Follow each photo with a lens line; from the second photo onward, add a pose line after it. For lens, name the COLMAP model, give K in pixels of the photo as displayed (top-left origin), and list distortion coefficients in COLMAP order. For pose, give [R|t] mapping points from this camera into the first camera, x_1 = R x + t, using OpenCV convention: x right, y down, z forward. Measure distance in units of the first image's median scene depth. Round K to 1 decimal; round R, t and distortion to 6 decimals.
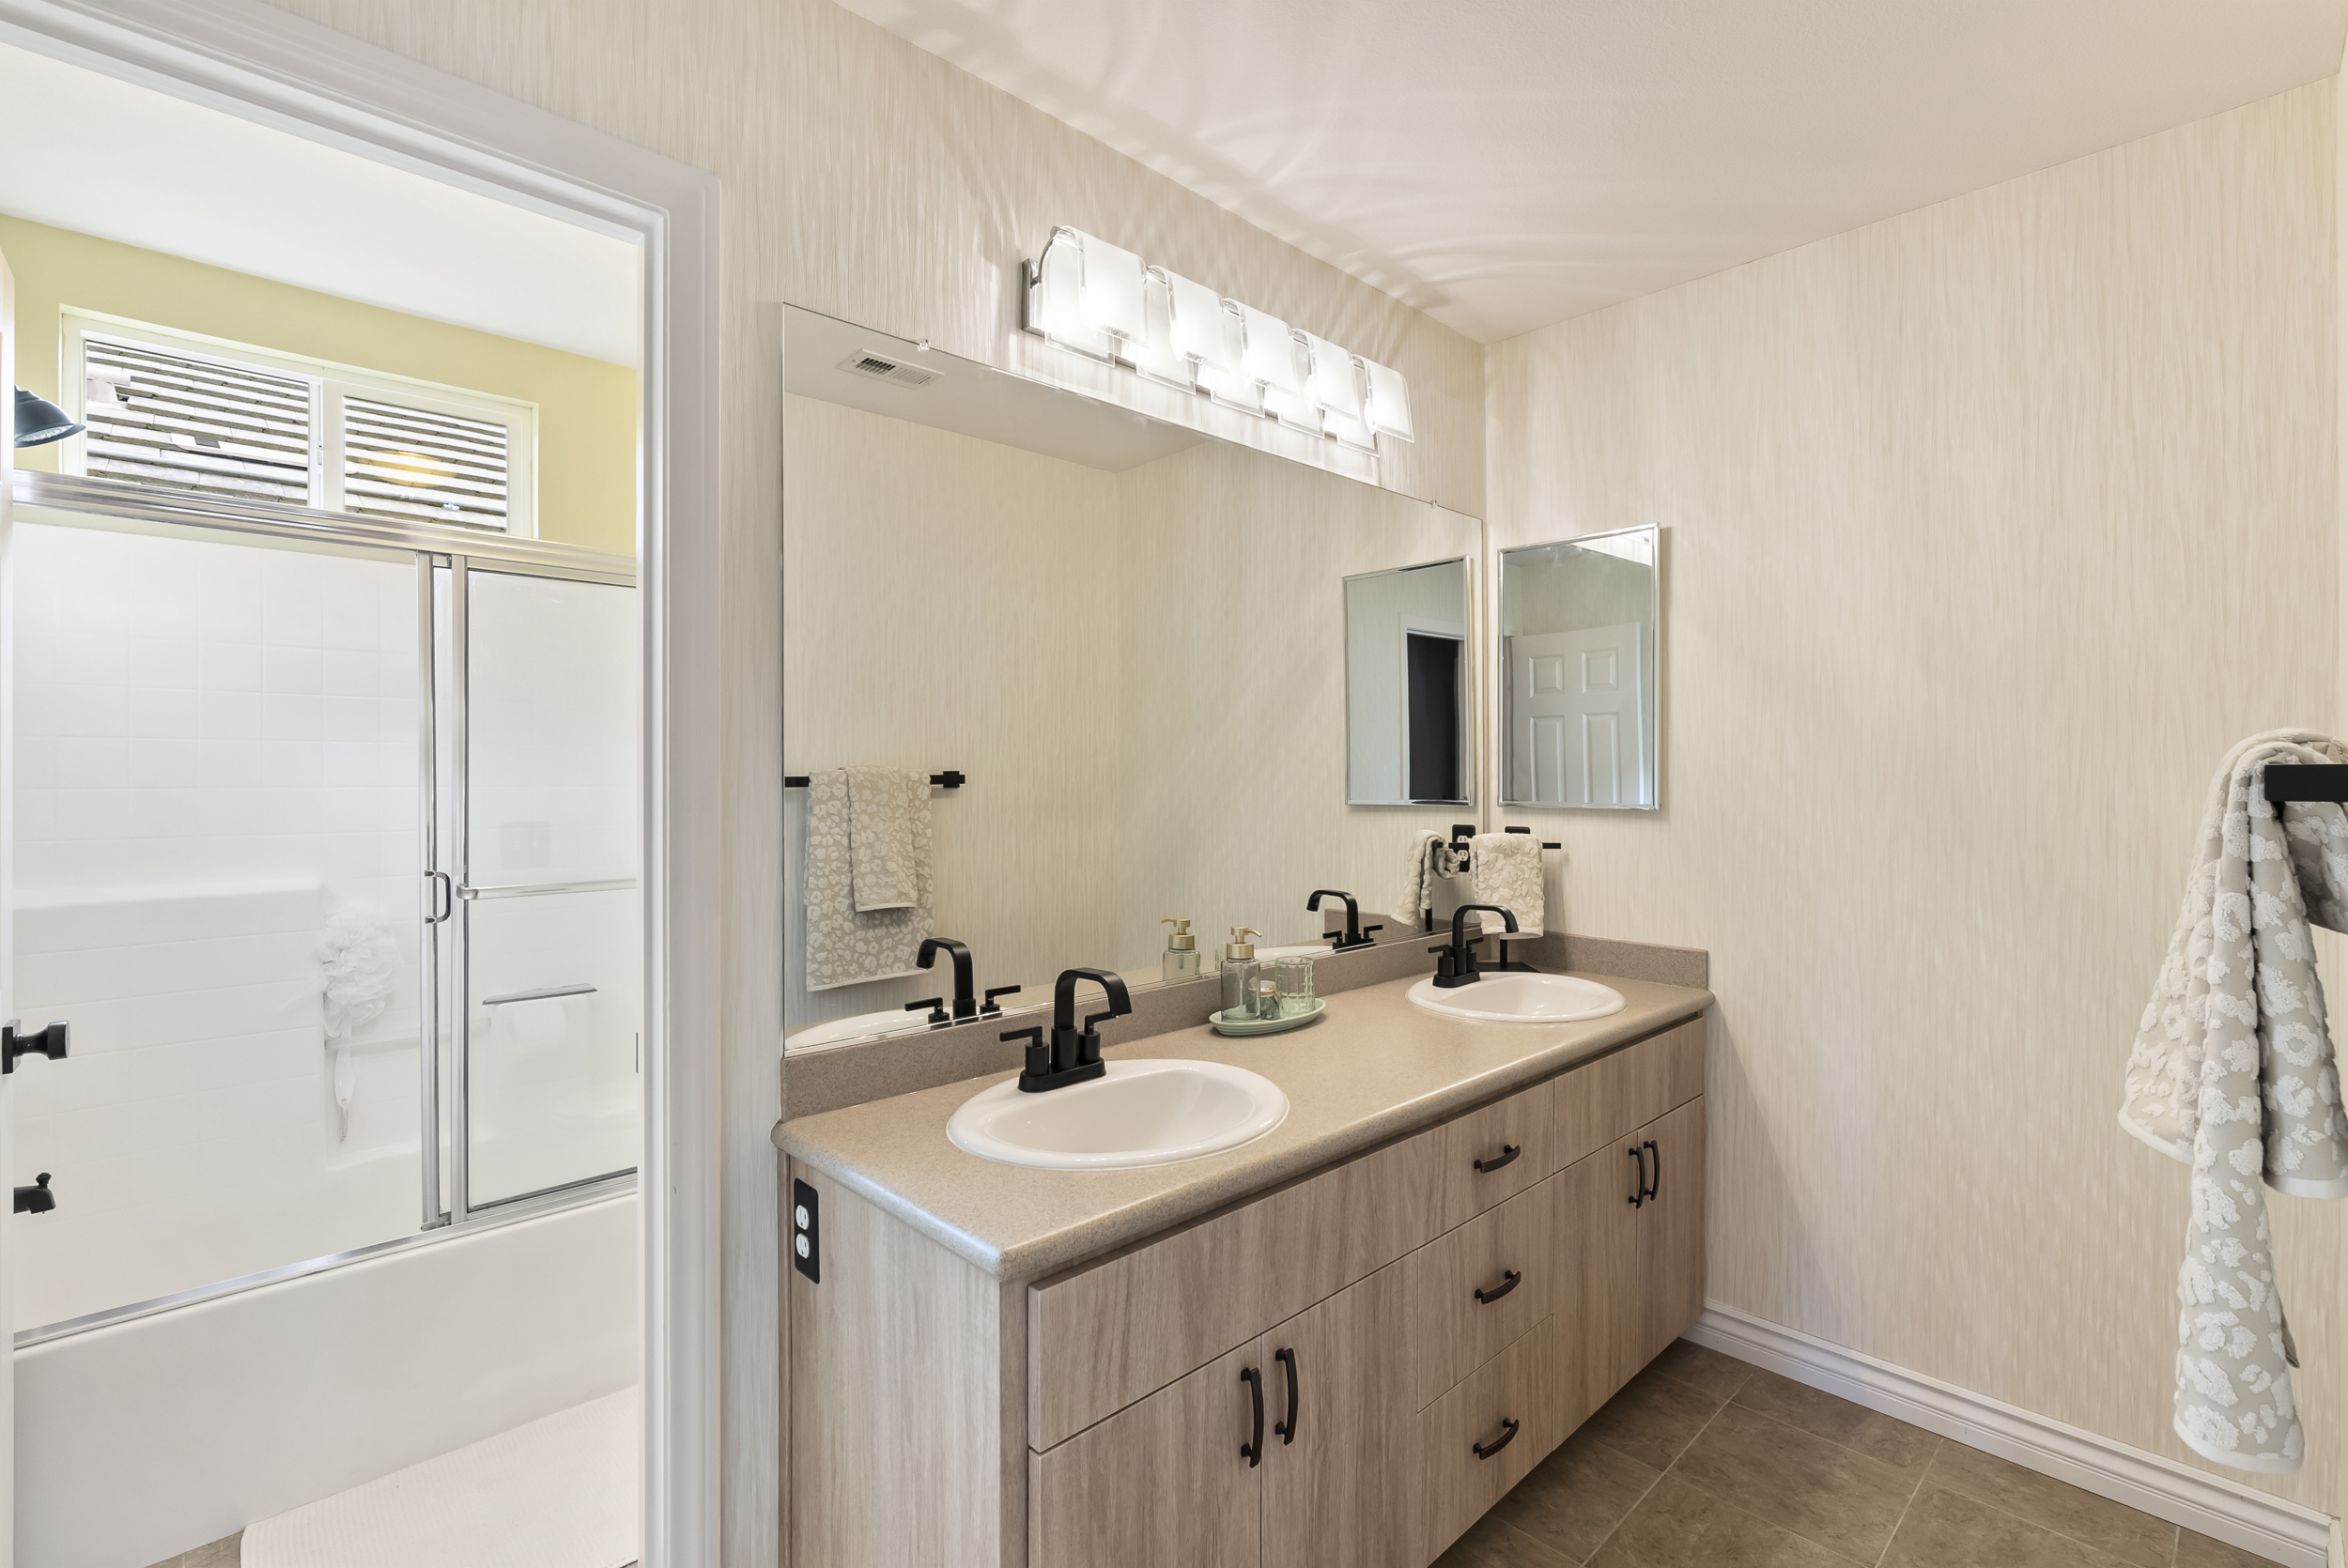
lens RADIAL K [[1061.1, 0, 1173.5], [0, 1061.1, 772.2], [0, 0, 1]] dist [0.000777, 0.000229]
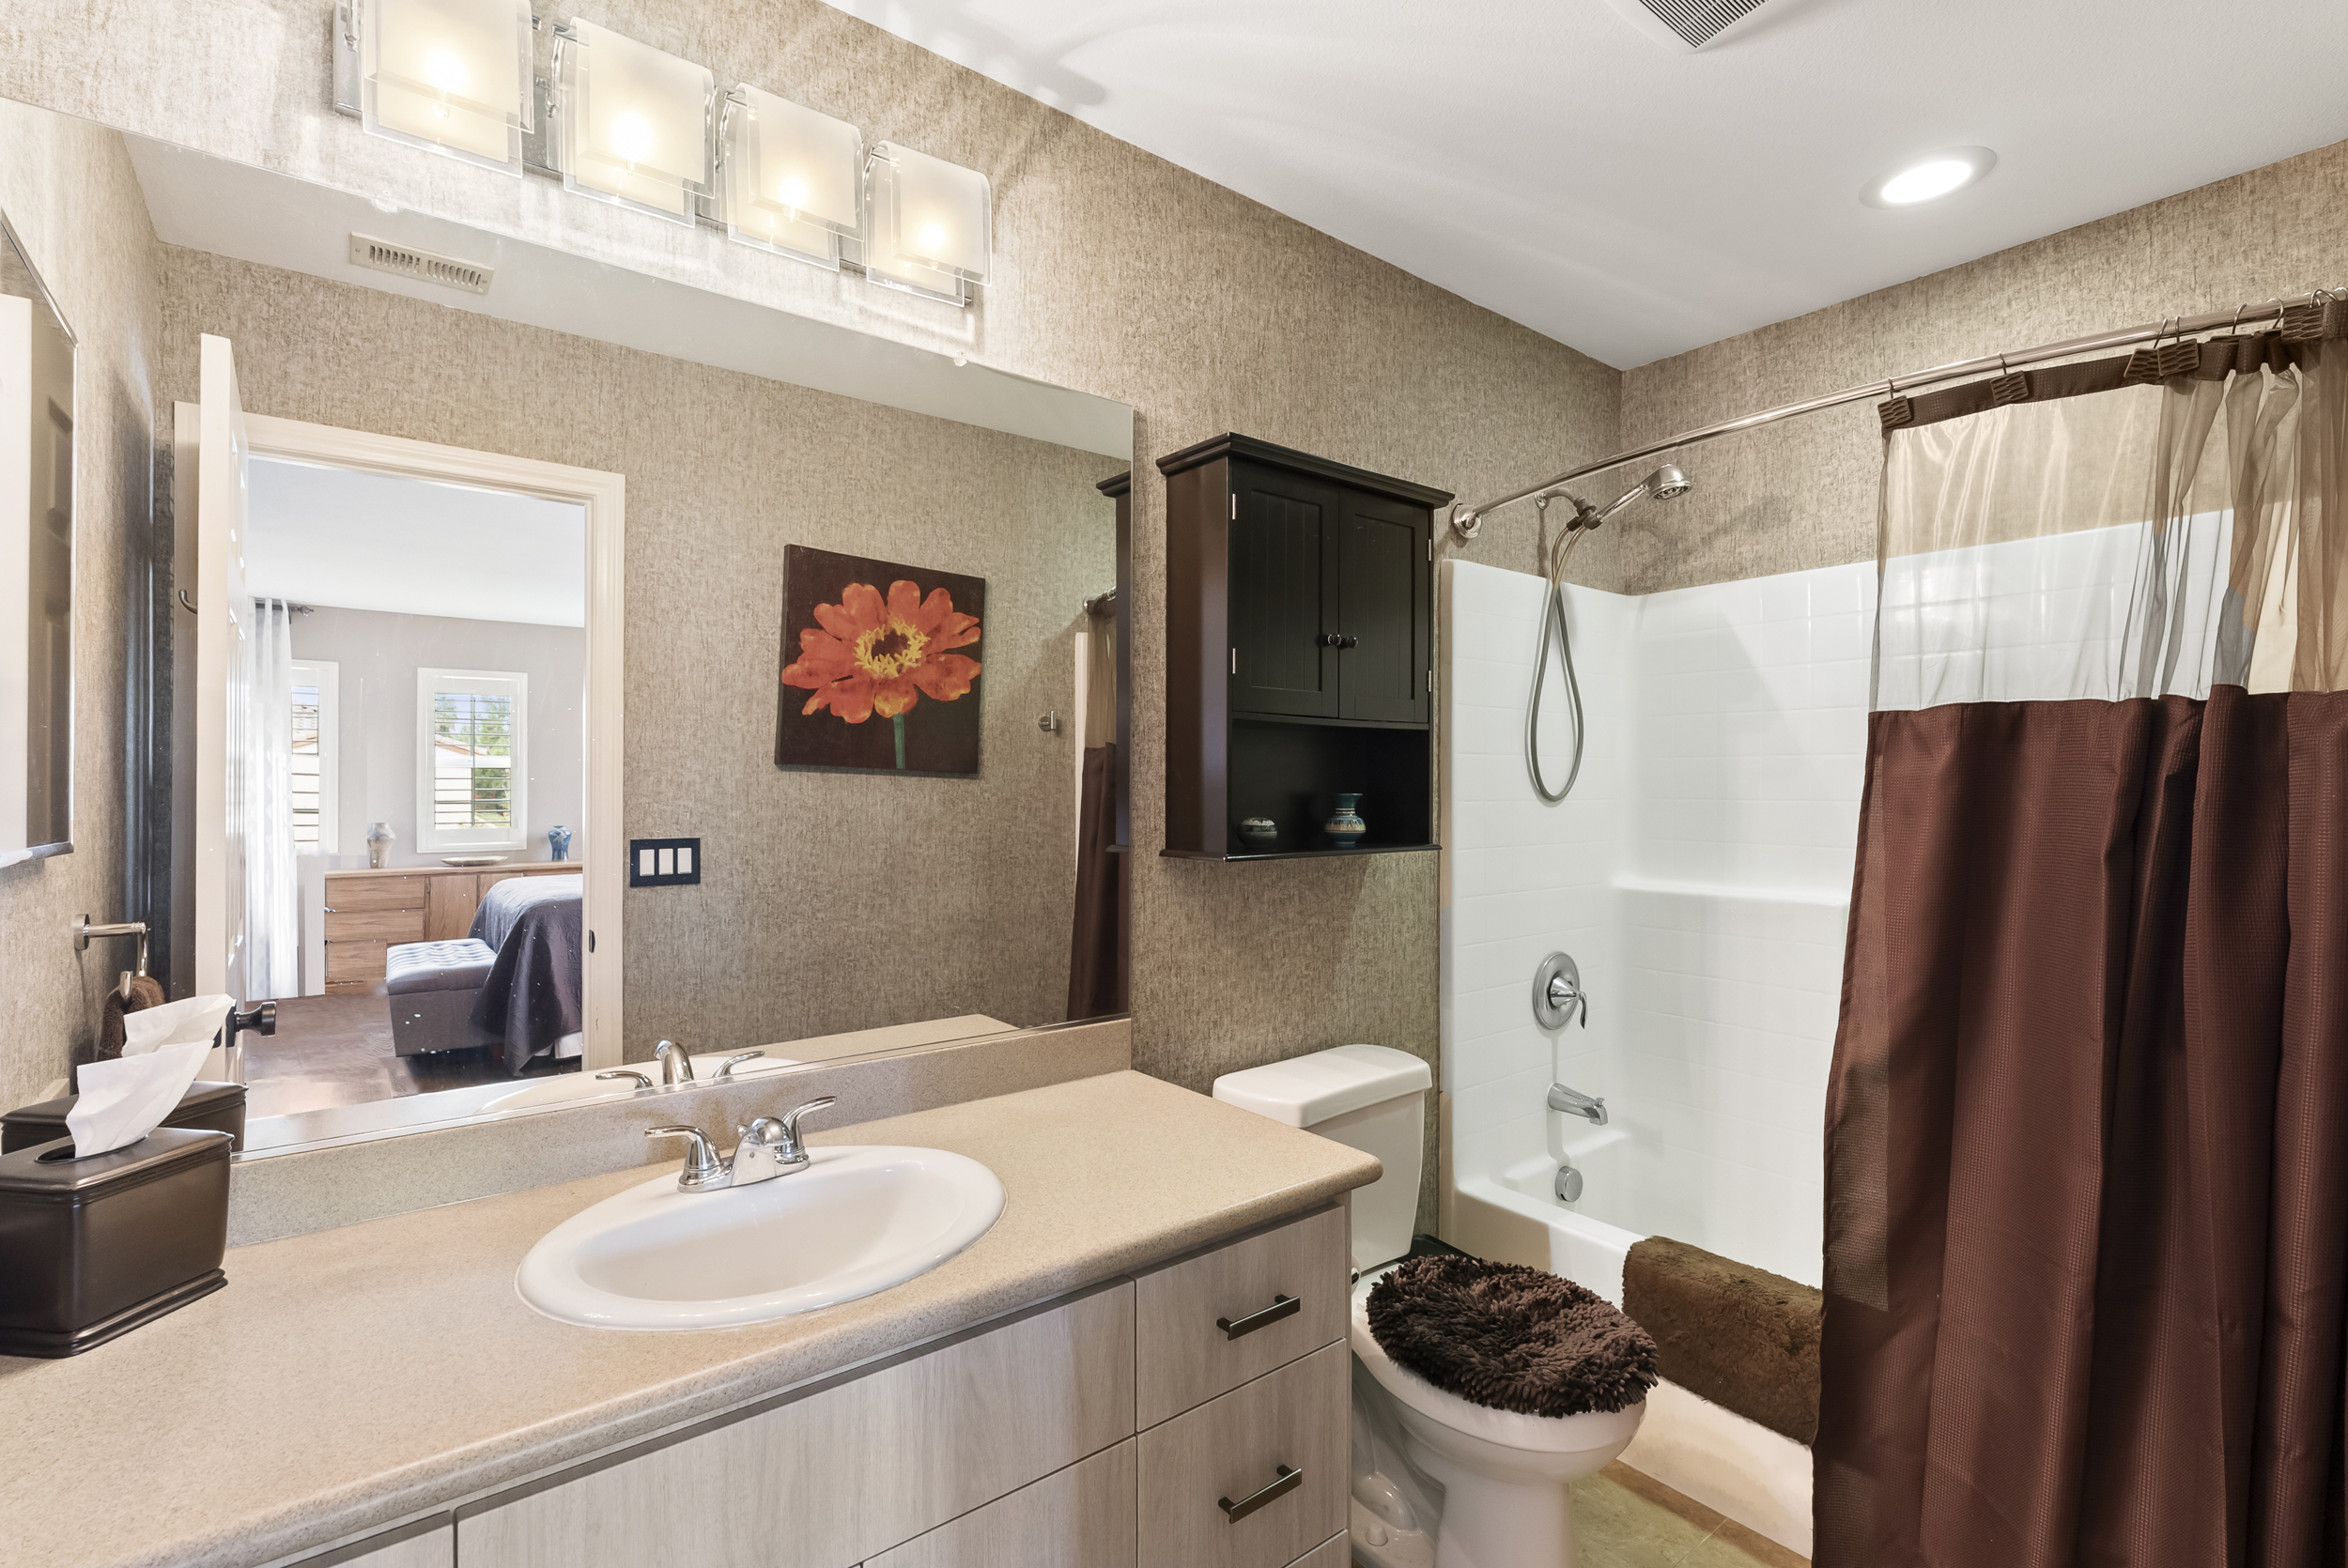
lens RADIAL K [[1027.9, 0, 1174.0], [0, 1027.9, 784.0], [0, 0, 1]] dist [-0.013992, 0.000057]
pose [[0.996237, 0.005166, -0.086517, 0.310376], [-0.005147, 0.999987, 0.000445, -0.001253], [0.086518, 0.000002, 0.996250, 0.300318]]
